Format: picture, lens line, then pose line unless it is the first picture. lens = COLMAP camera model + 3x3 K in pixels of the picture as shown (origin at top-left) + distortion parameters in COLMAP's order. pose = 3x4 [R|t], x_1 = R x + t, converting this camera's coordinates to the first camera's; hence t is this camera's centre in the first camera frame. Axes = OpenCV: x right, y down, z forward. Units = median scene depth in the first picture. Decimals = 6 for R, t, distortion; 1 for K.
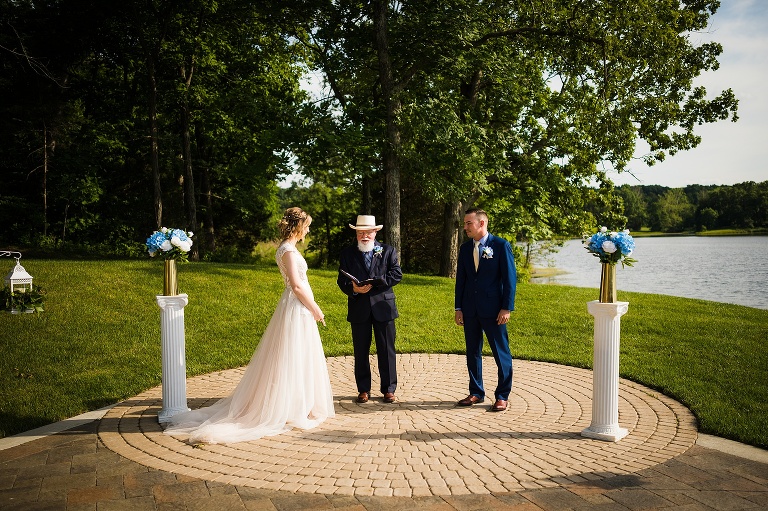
lens RADIAL K [[691.7, 0, 384.0], [0, 691.7, 255.5], [0, 0, 1]] dist [-0.000131, 0.059515]
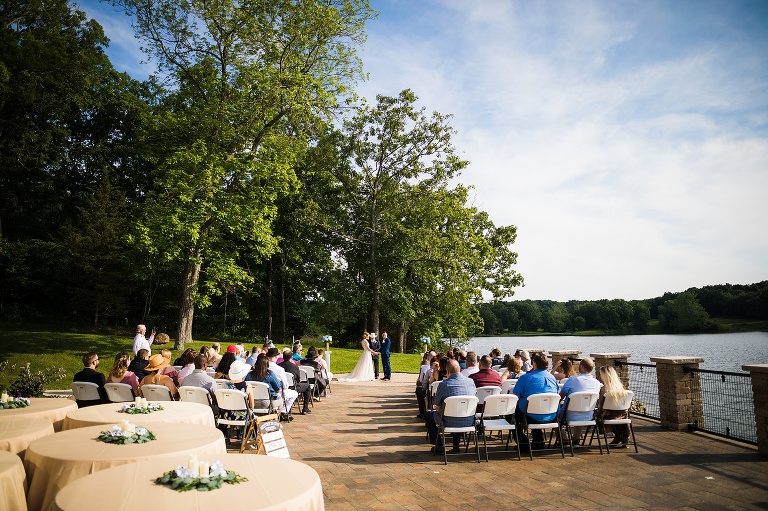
lens RADIAL K [[691.7, 0, 384.0], [0, 691.7, 255.5], [0, 0, 1]] dist [-0.000131, 0.059515]
pose [[0.999090, 0.010303, 0.041380, -0.052115], [-0.004560, 0.990623, -0.136550, 0.019310], [-0.042399, 0.136237, 0.989769, -1.206516]]
